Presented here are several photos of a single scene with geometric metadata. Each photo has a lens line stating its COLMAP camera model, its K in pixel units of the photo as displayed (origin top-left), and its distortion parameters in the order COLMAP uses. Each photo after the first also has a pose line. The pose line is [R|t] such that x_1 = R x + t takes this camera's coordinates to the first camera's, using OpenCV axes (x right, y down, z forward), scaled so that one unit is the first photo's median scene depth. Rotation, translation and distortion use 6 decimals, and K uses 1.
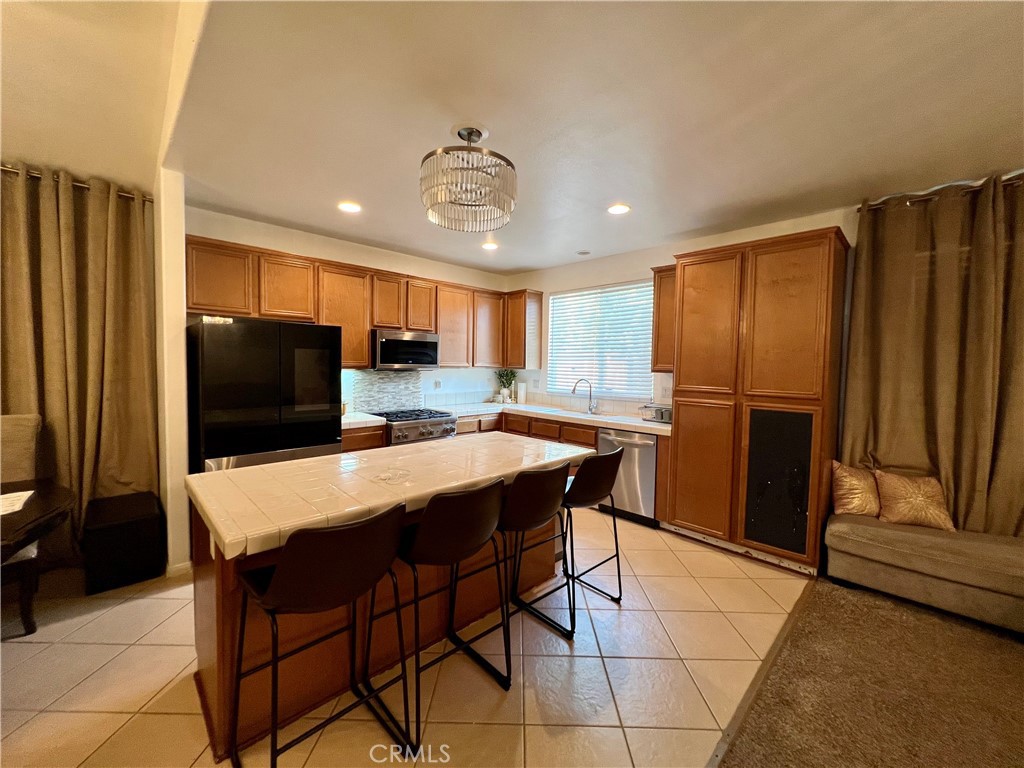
lens RADIAL K [[411.4, 0, 516.5], [0, 411.4, 378.3], [0, 0, 1]] dist [0.000064, -0.000310]
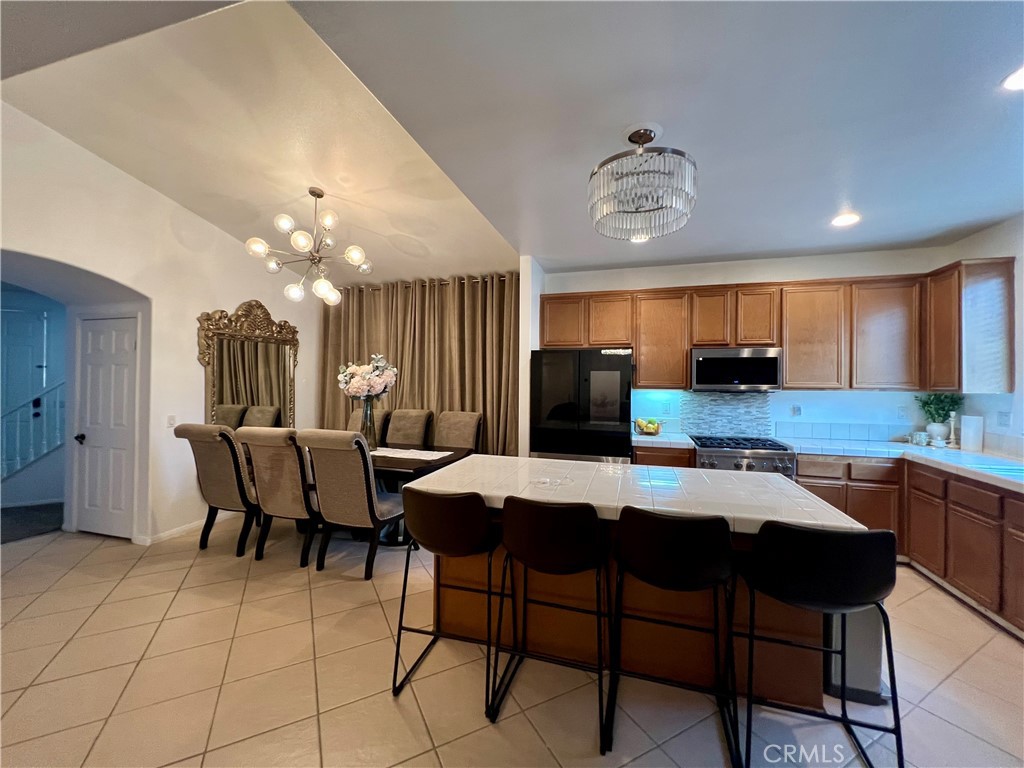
lens RADIAL K [[411.4, 0, 517.1], [0, 411.4, 385.8], [0, 0, 1]] dist [0.000064, -0.000310]
pose [[0.490387, -0.005871, -0.871485, 0.258503], [-0.033874, 0.999093, -0.025791, 0.006208], [0.870846, 0.042168, 0.489743, 0.153430]]
